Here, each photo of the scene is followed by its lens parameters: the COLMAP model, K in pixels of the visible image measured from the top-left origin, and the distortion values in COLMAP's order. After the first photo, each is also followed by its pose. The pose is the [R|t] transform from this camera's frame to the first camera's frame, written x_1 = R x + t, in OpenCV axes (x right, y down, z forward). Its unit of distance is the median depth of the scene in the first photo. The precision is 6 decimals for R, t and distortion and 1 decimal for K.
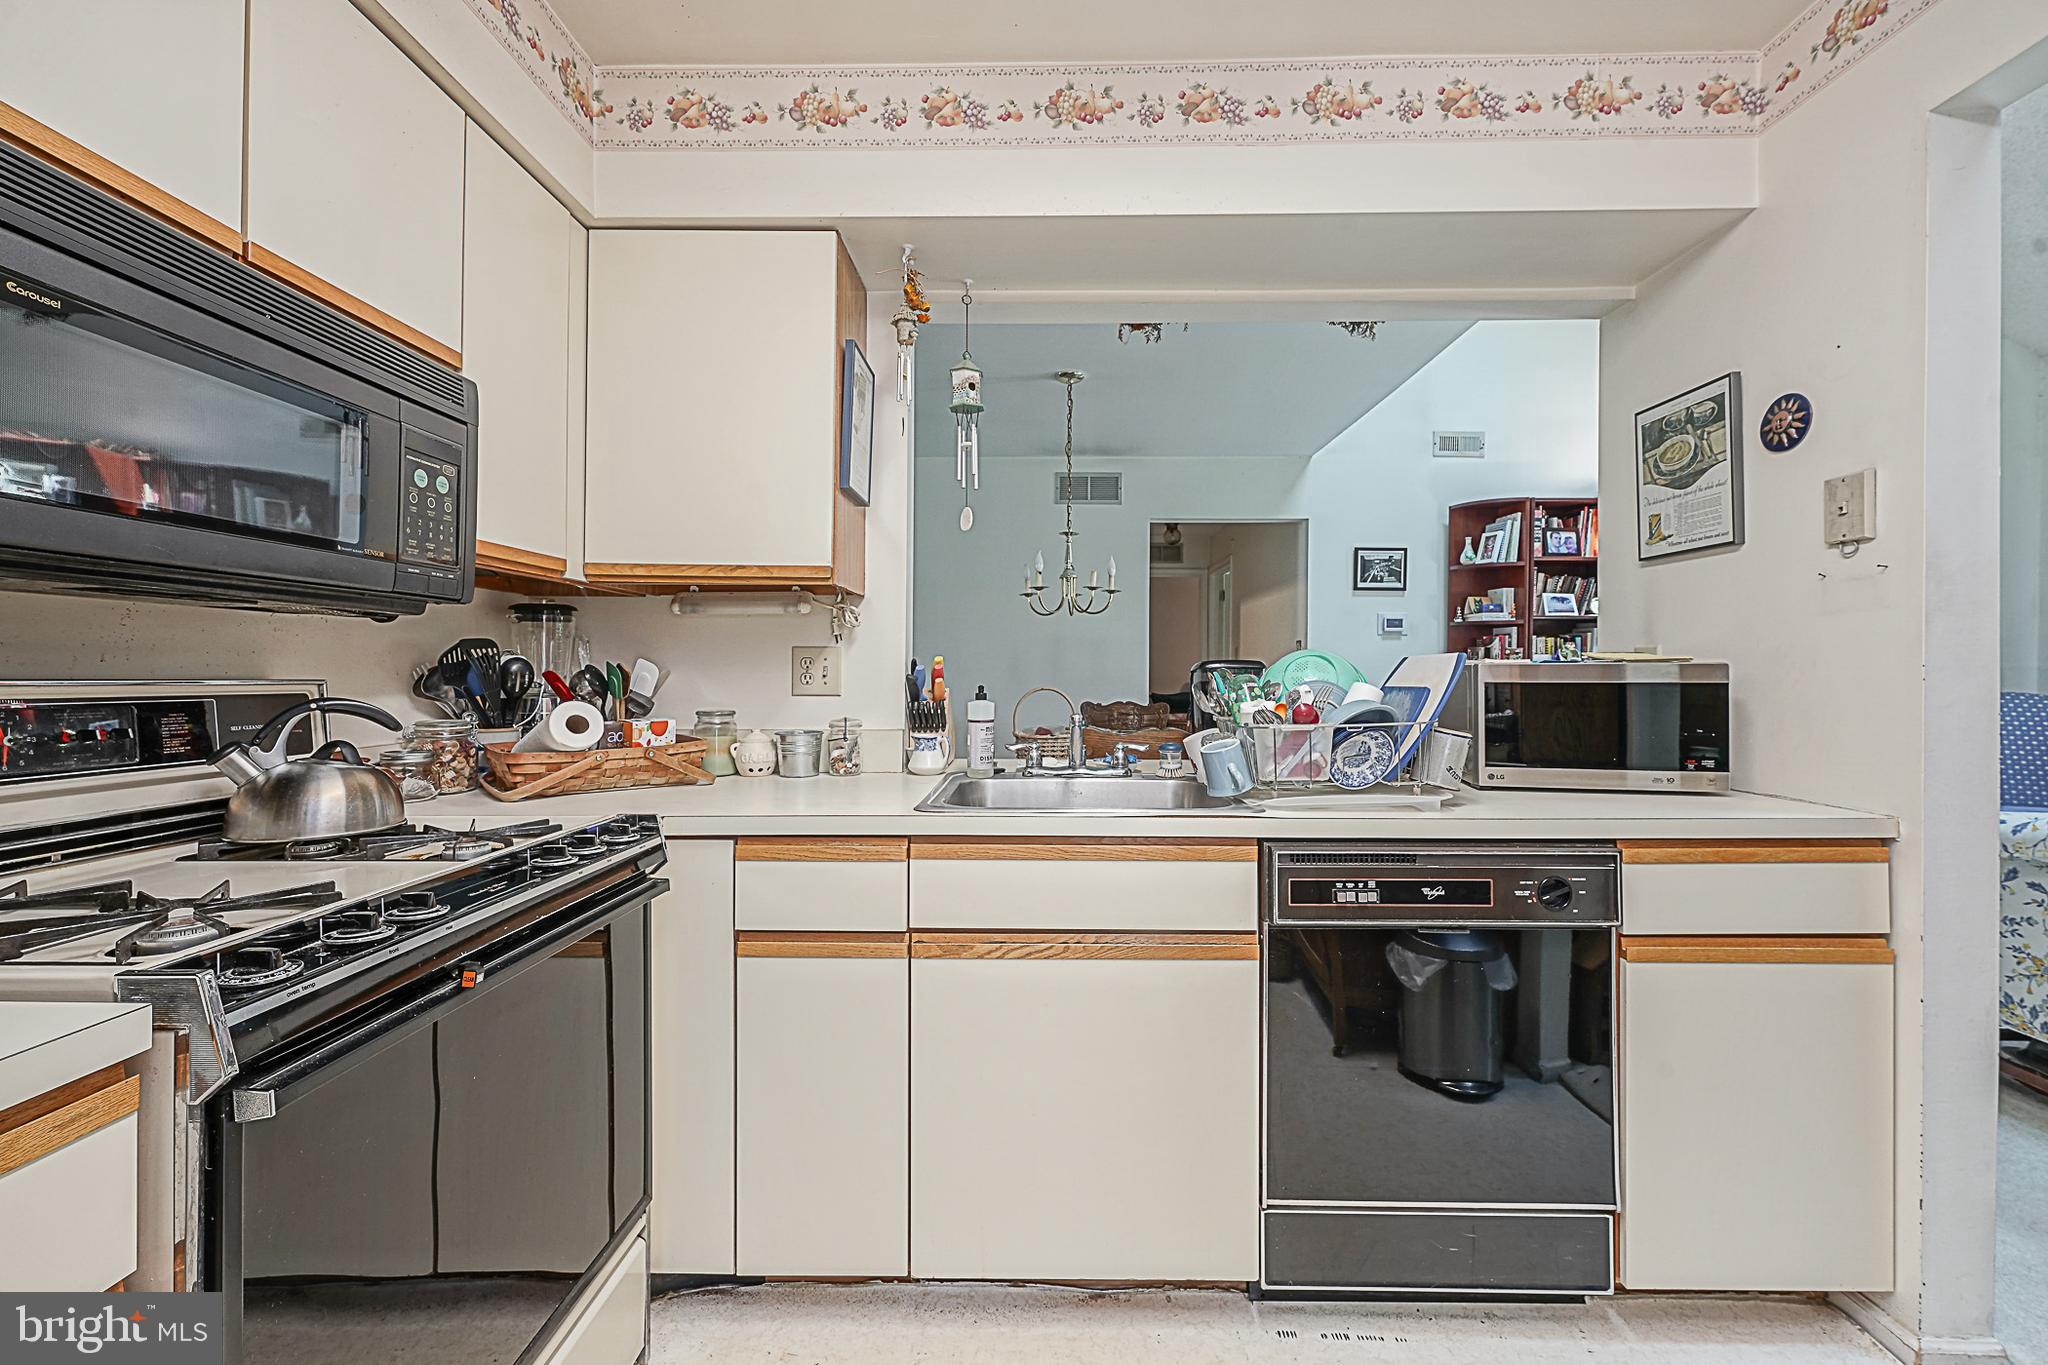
lens RADIAL K [[822.8, 0, 1030.1], [0, 822.8, 650.1], [0, 0, 1]] dist [-0.010754, 0.000163]
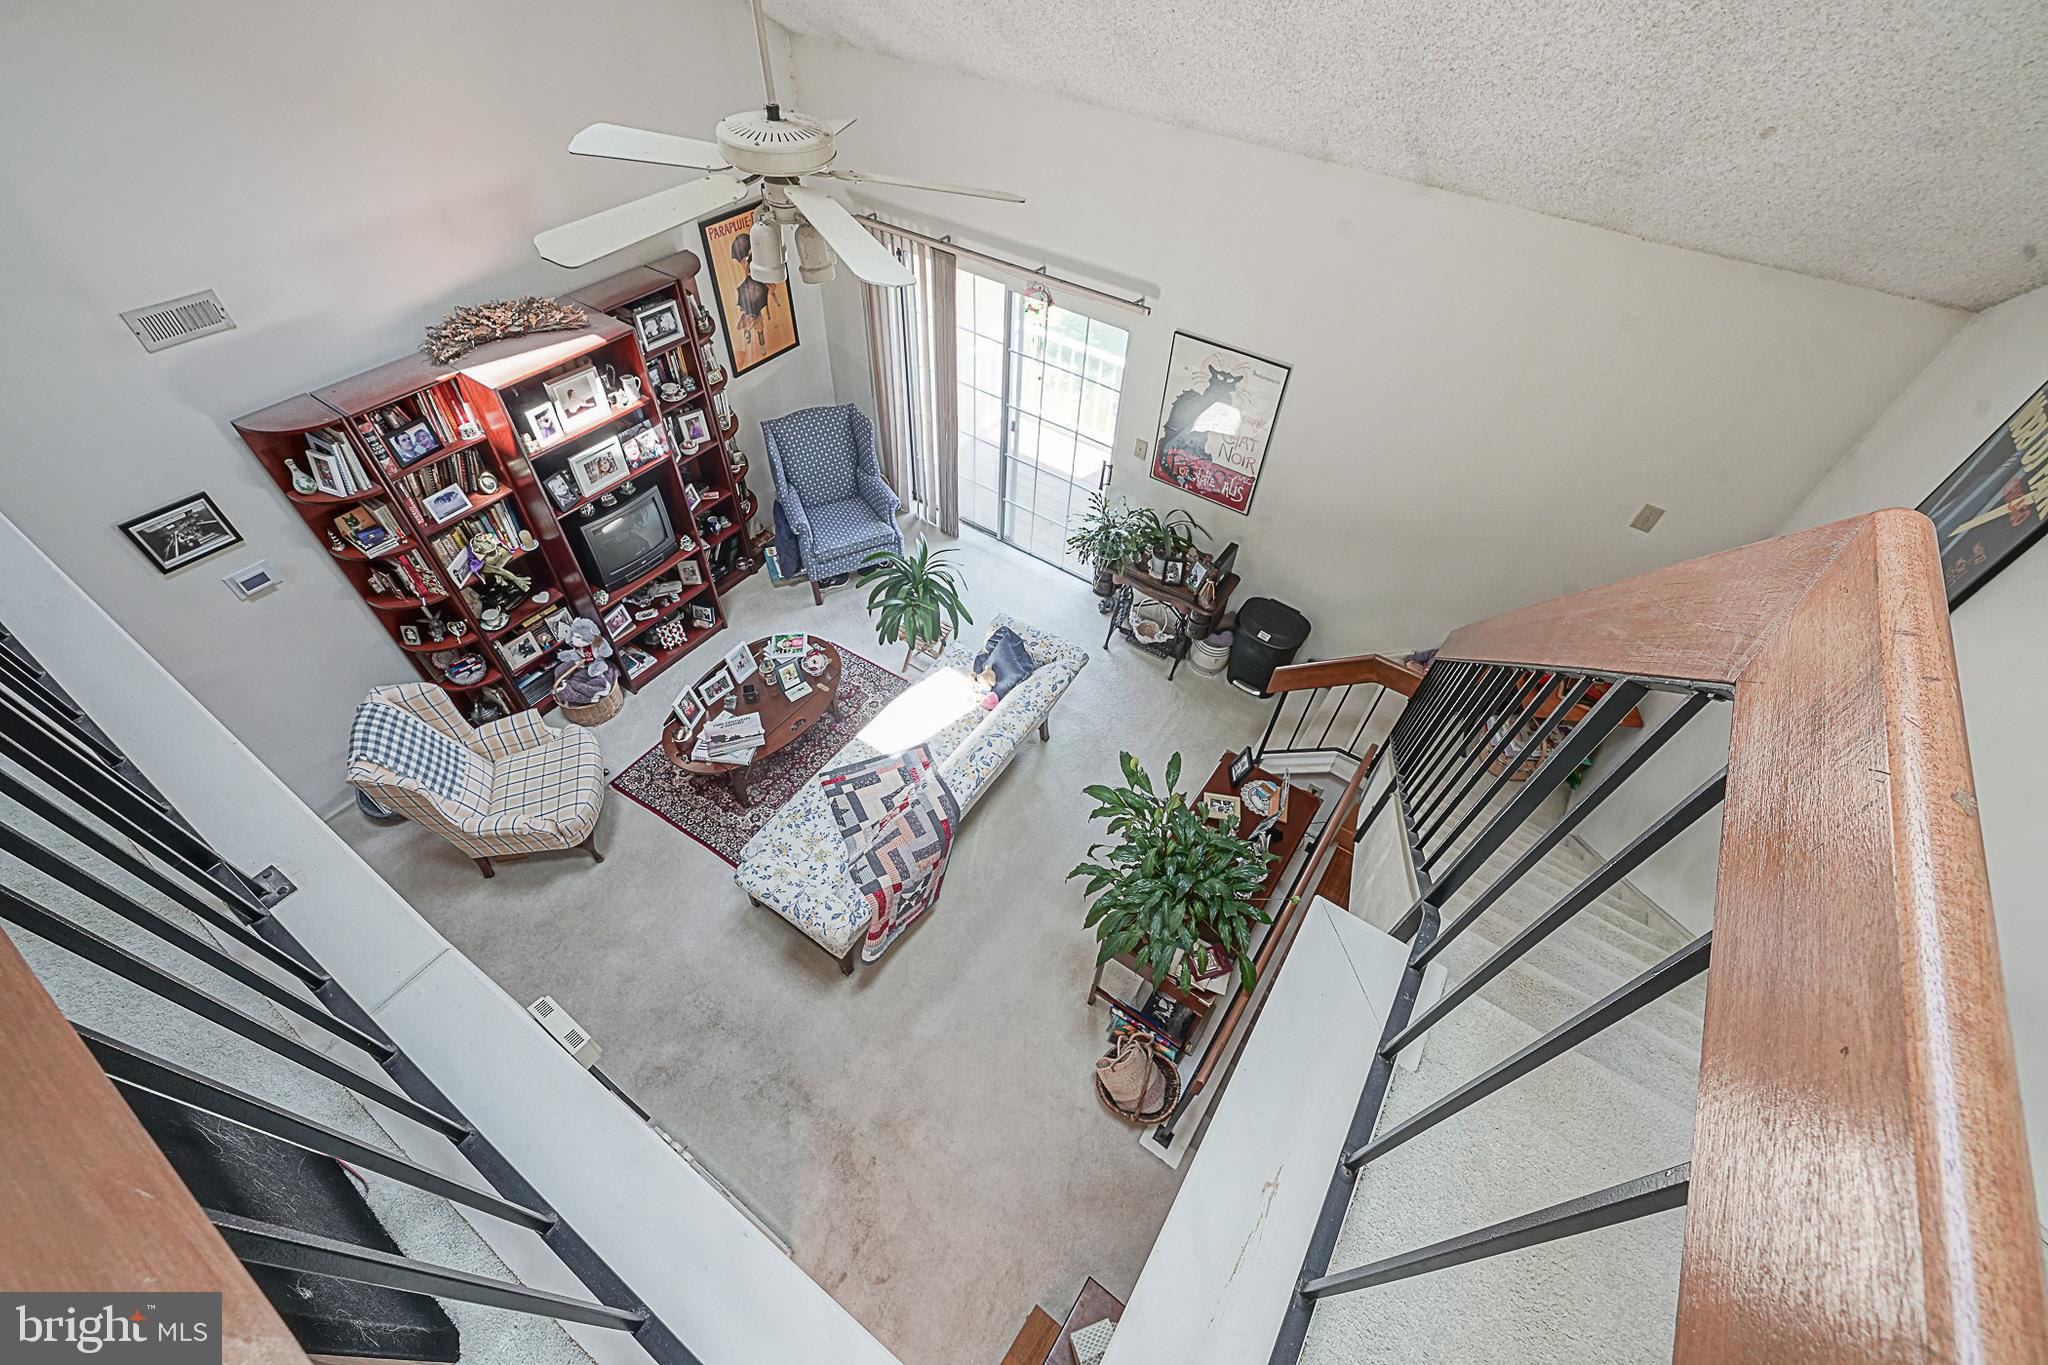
lens RADIAL K [[808.1, 0, 1010.3], [0, 808.1, 690.9], [0, 0, 1]] dist [0.001281, 0.000137]
pose [[0.543339, -0.618447, 0.567720, 0.349005], [-0.047525, 0.652505, 0.756293, -0.605322], [-0.838167, -0.437904, 0.325140, 0.112135]]
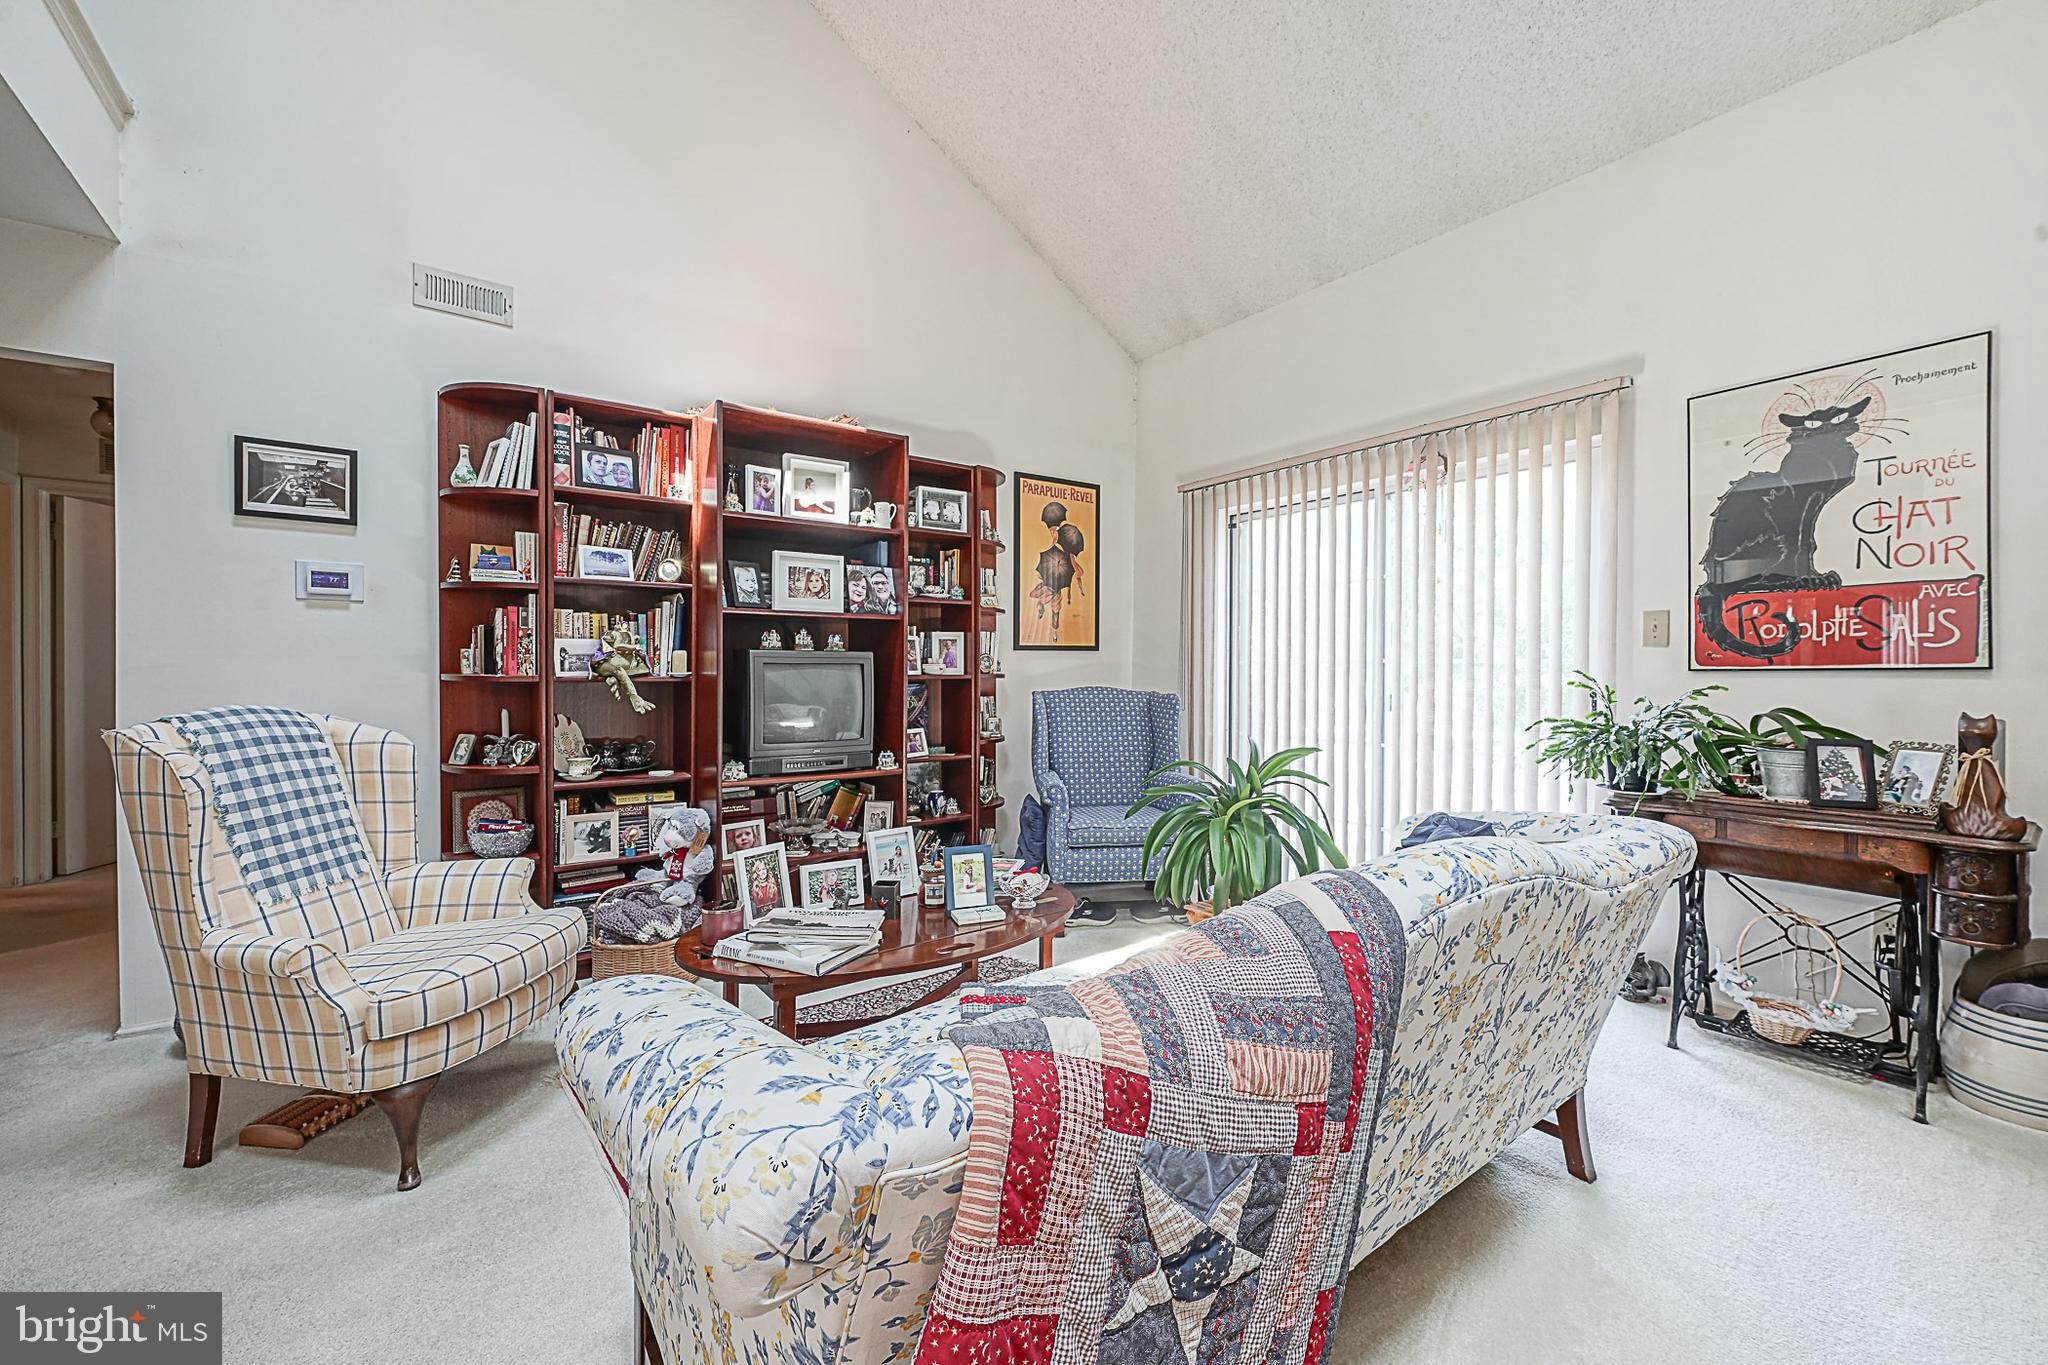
lens RADIAL K [[818.6, 0, 1024.0], [0, 818.6, 682.5], [0, 0, 1]] dist [0.002283, 0.000049]
pose [[0.791082, -0.005892, 0.611682, 0.499139], [-0.011359, 0.999640, 0.024319, 0.020500], [-0.611605, -0.026187, 0.790730, 0.259065]]
